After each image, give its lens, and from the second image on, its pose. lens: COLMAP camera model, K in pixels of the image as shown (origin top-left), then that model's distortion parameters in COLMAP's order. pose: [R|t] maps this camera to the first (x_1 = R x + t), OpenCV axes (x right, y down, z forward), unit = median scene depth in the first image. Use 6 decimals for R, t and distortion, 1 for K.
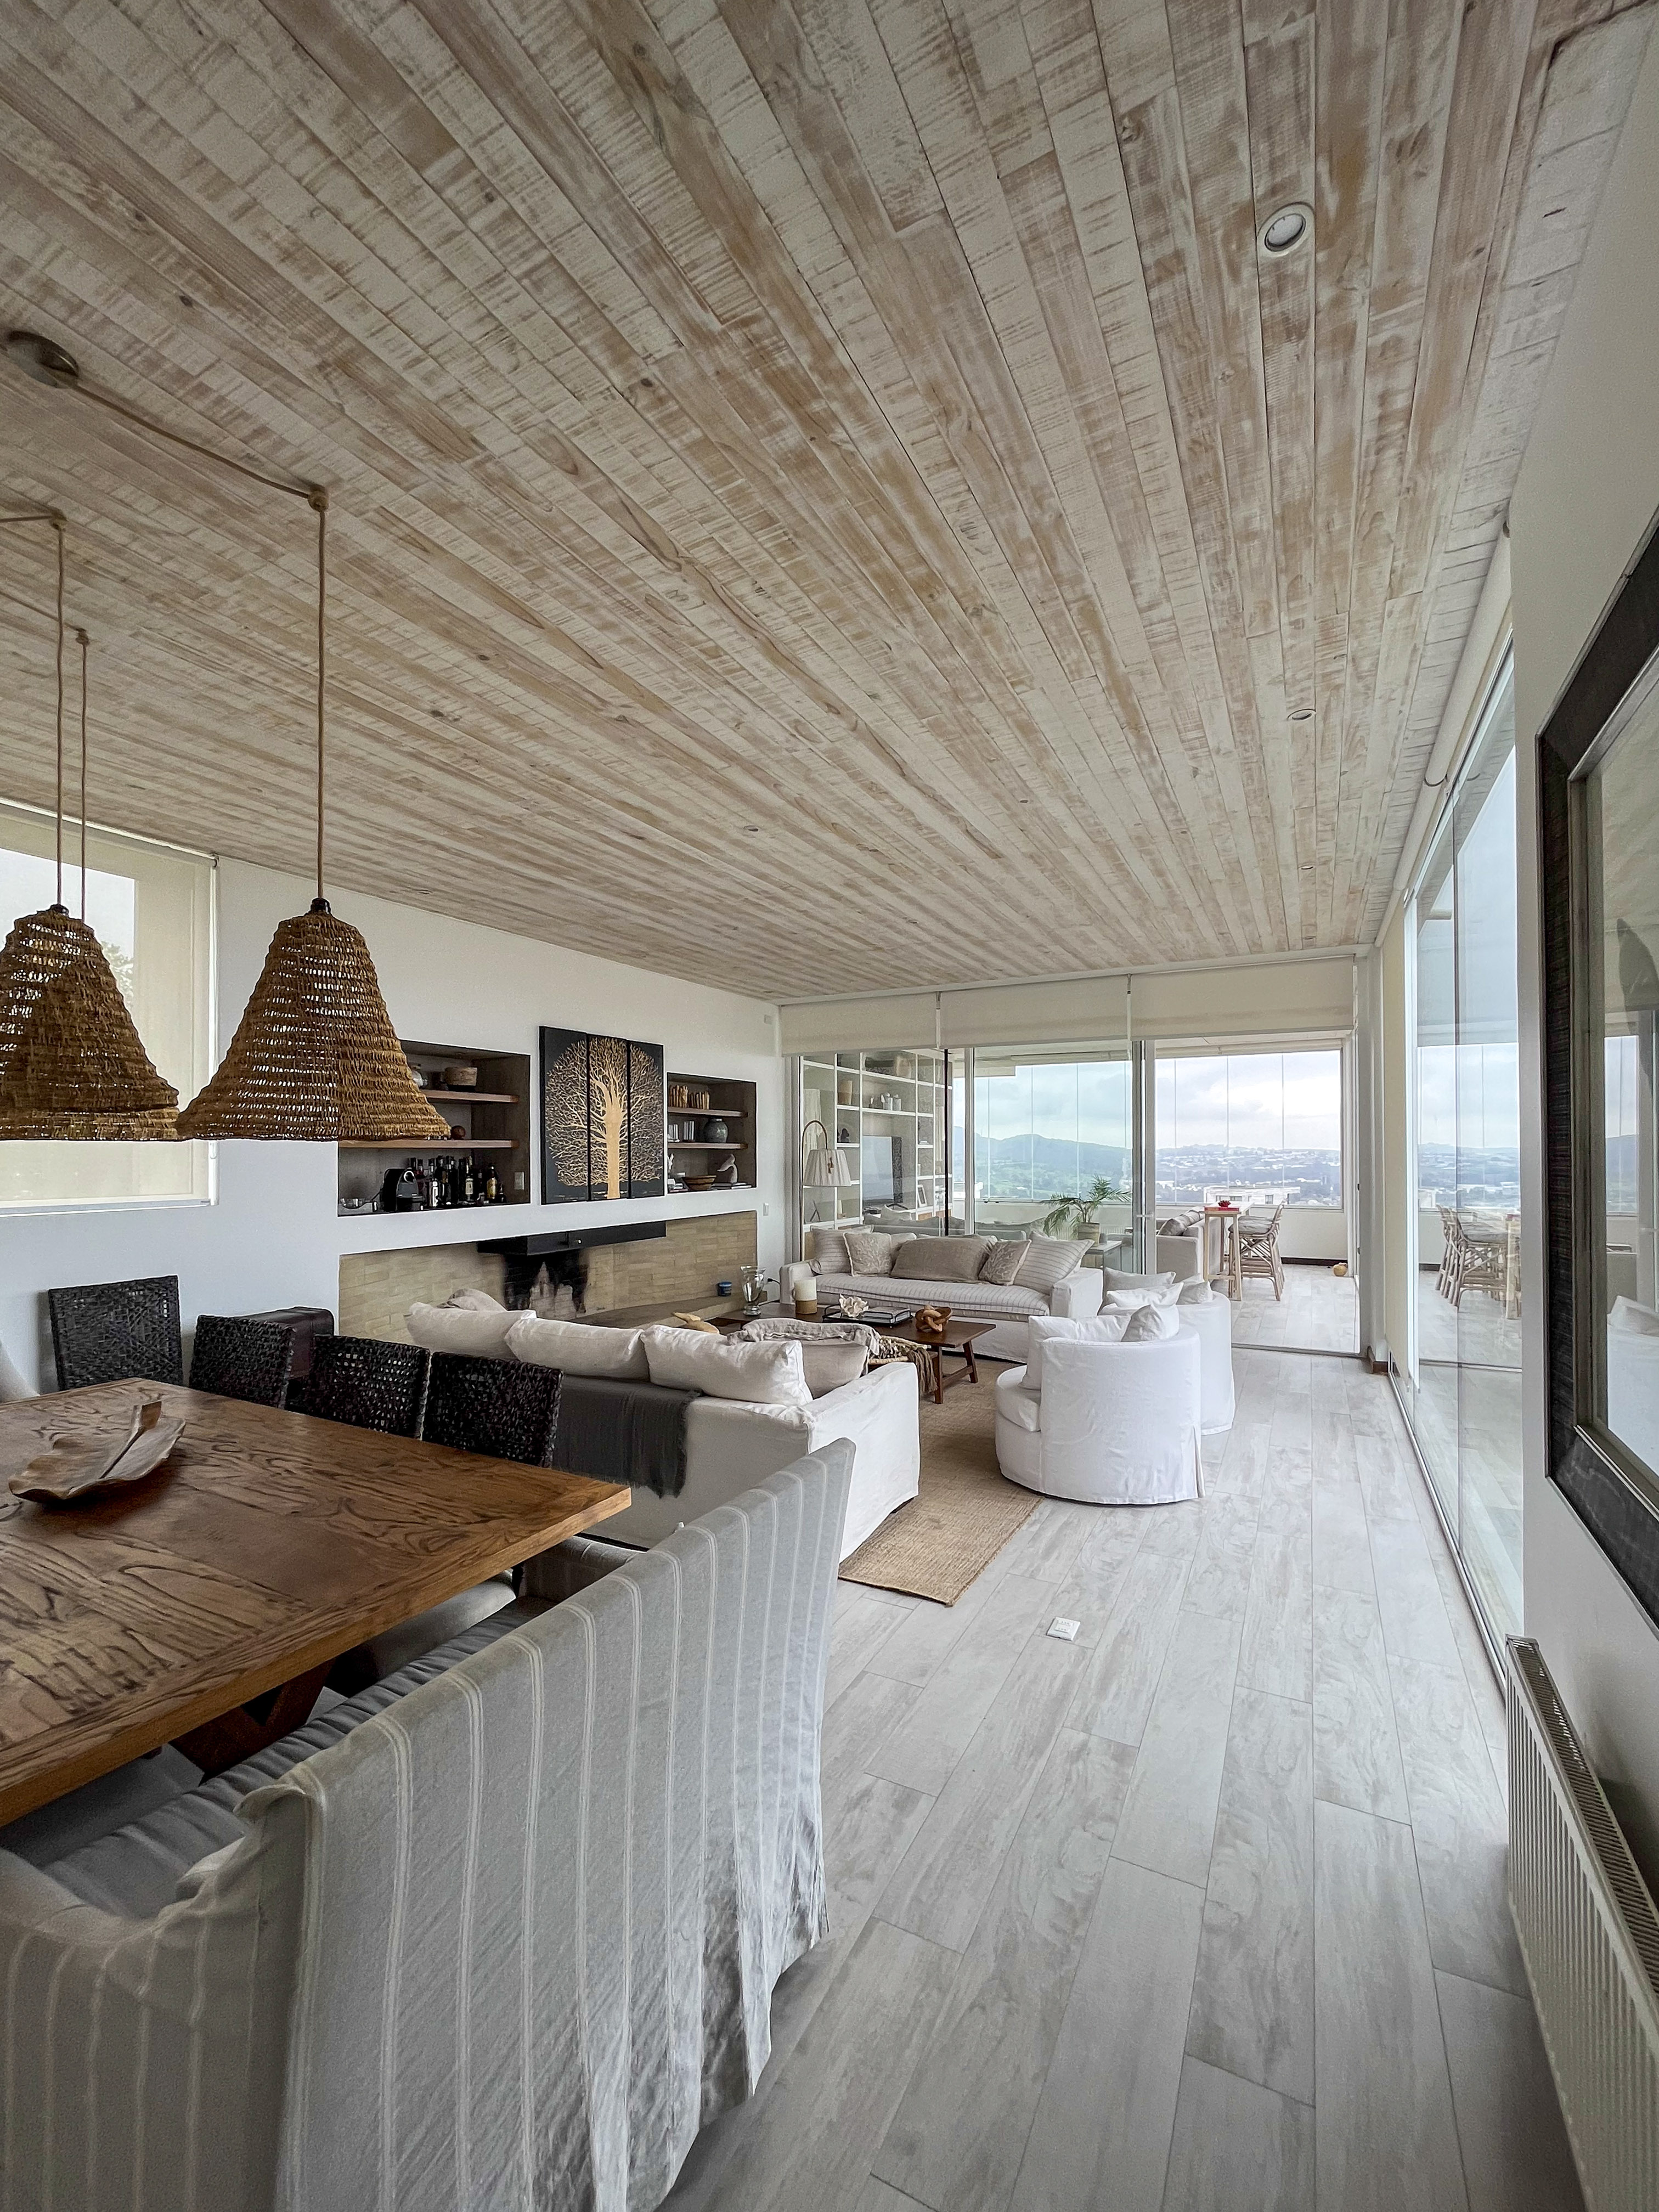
lens RADIAL K [[884.0, 0, 805.9], [0, 884.0, 1147.0], [0, 0, 1]] dist [-0.003342, 0.000738]
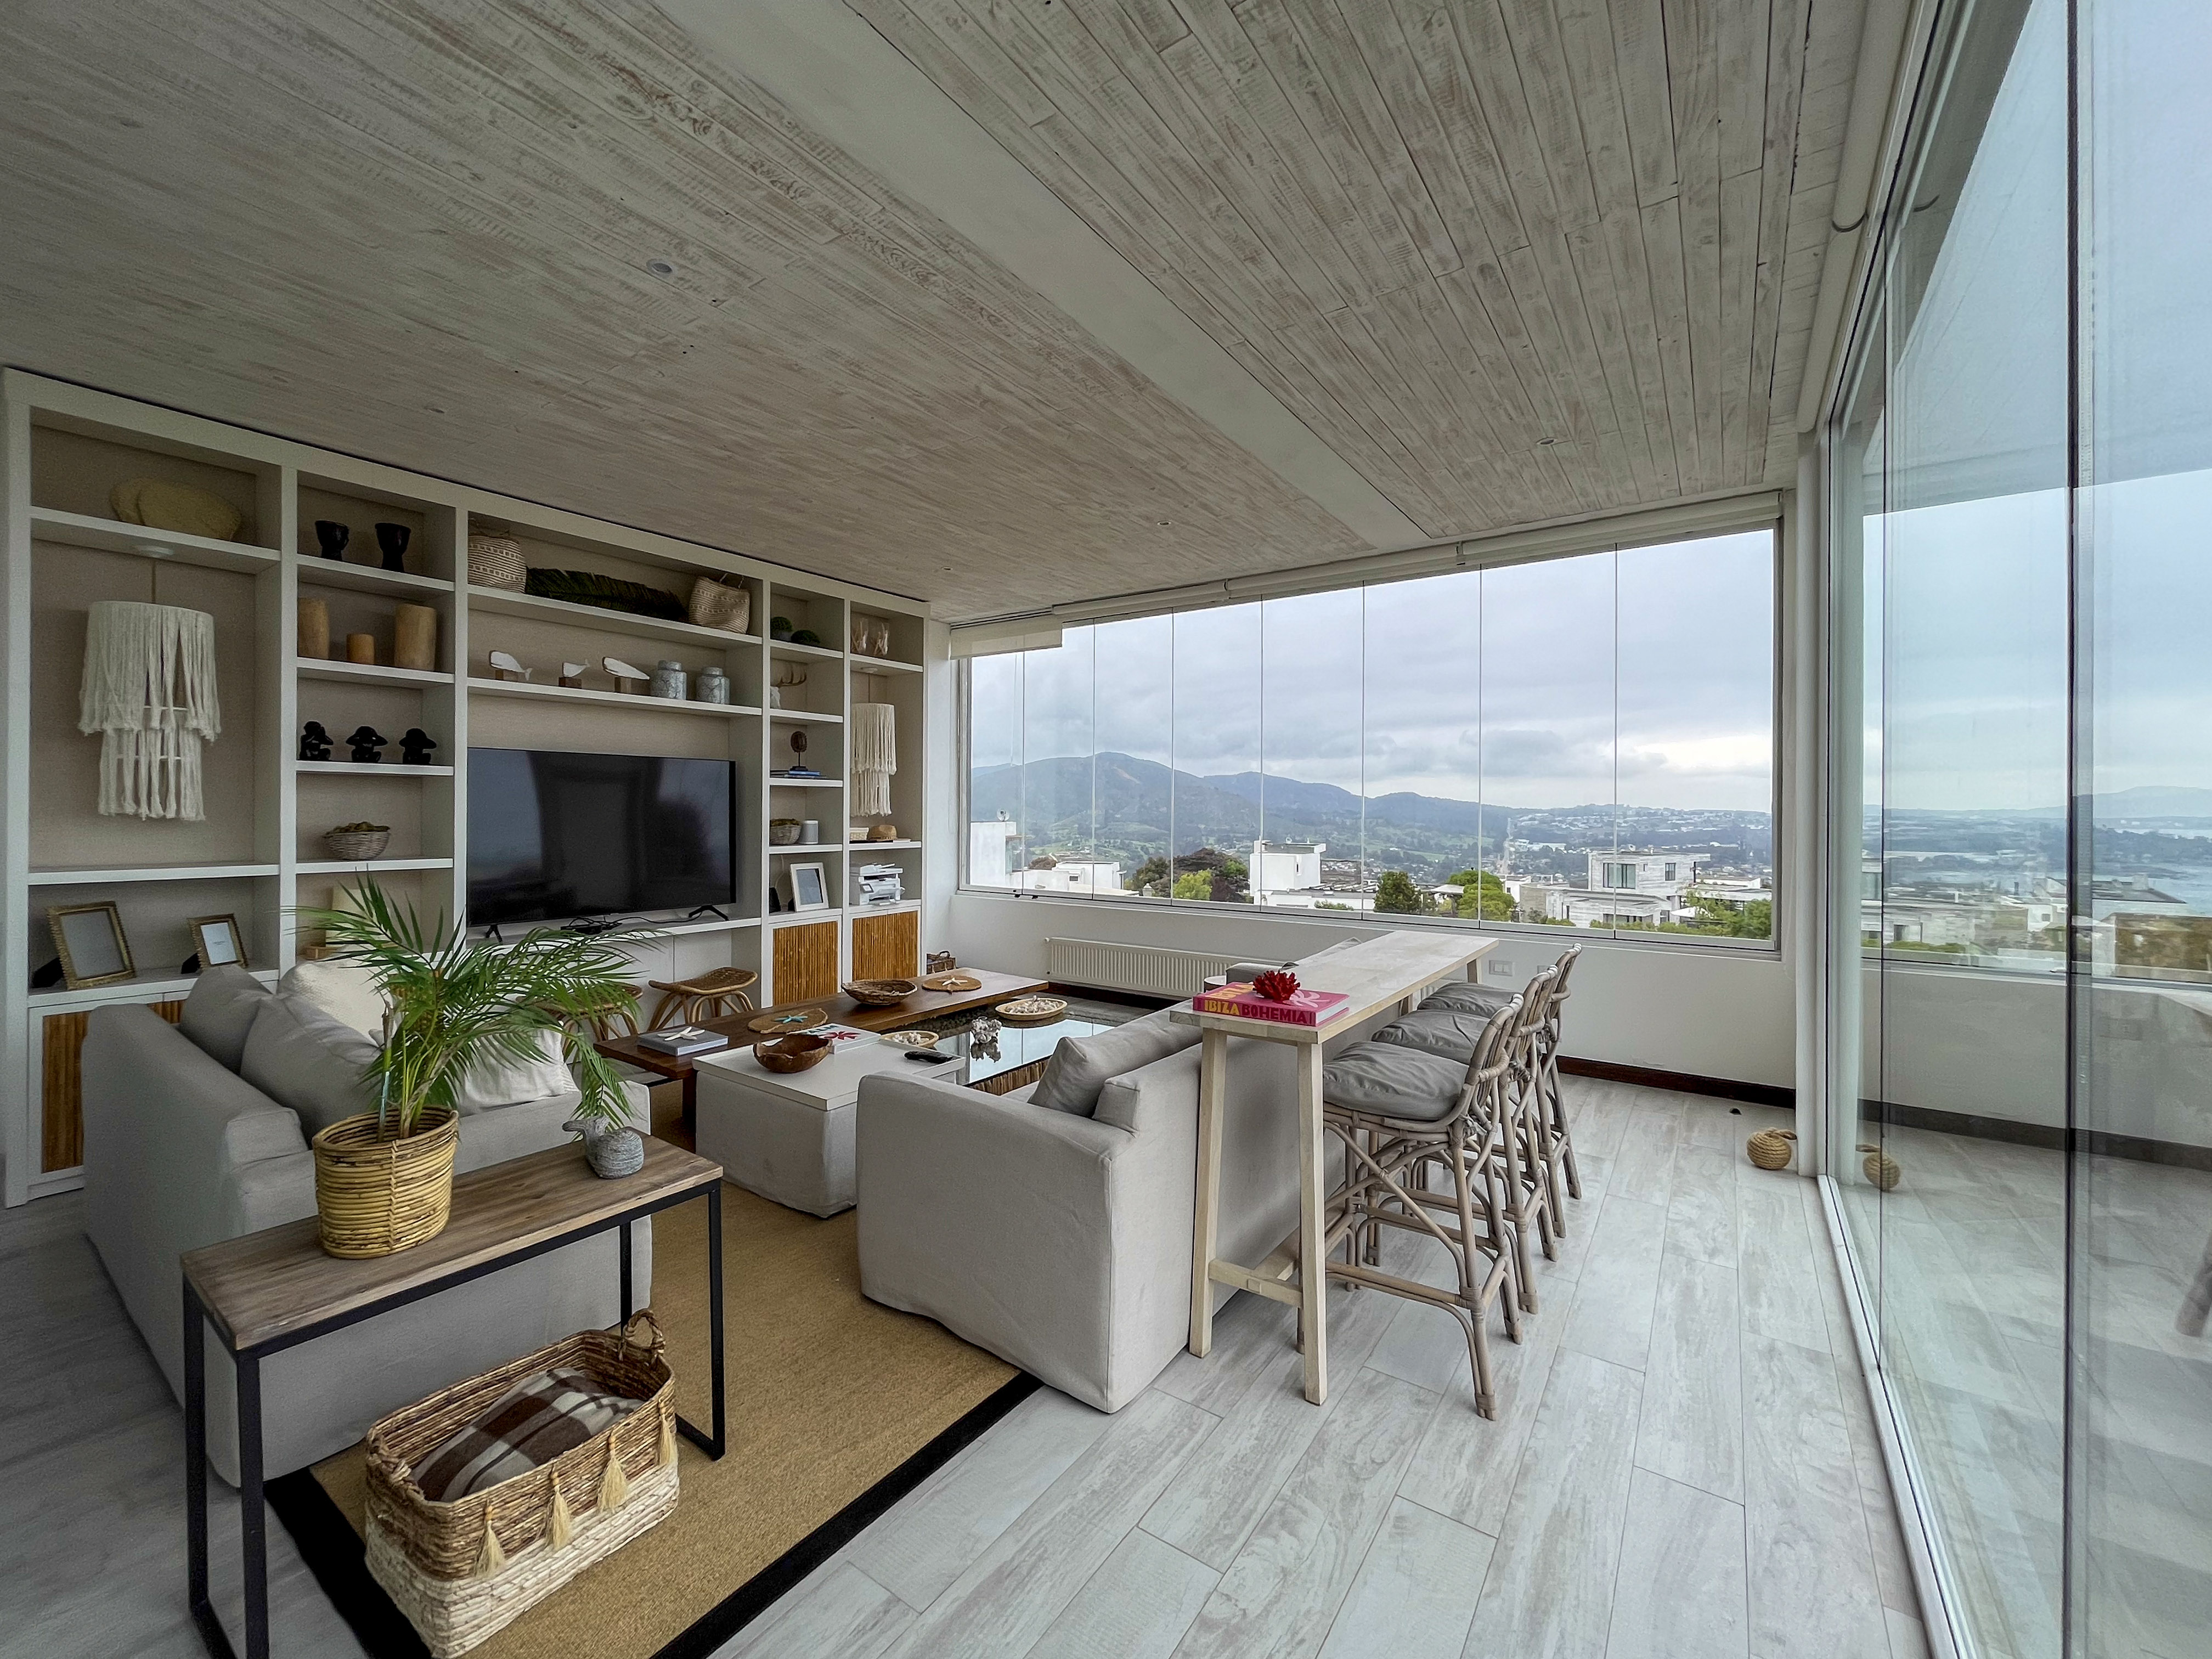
lens RADIAL K [[884.0, 0, 1104.5], [0, 884.0, 814.9], [0, 0, 1]] dist [-0.003342, 0.000738]
pose [[0.995504, 0.007056, -0.094460, 0.059885], [-0.005953, 0.999911, 0.011945, 0.001170], [0.094536, -0.011329, 0.995457, 0.100041]]
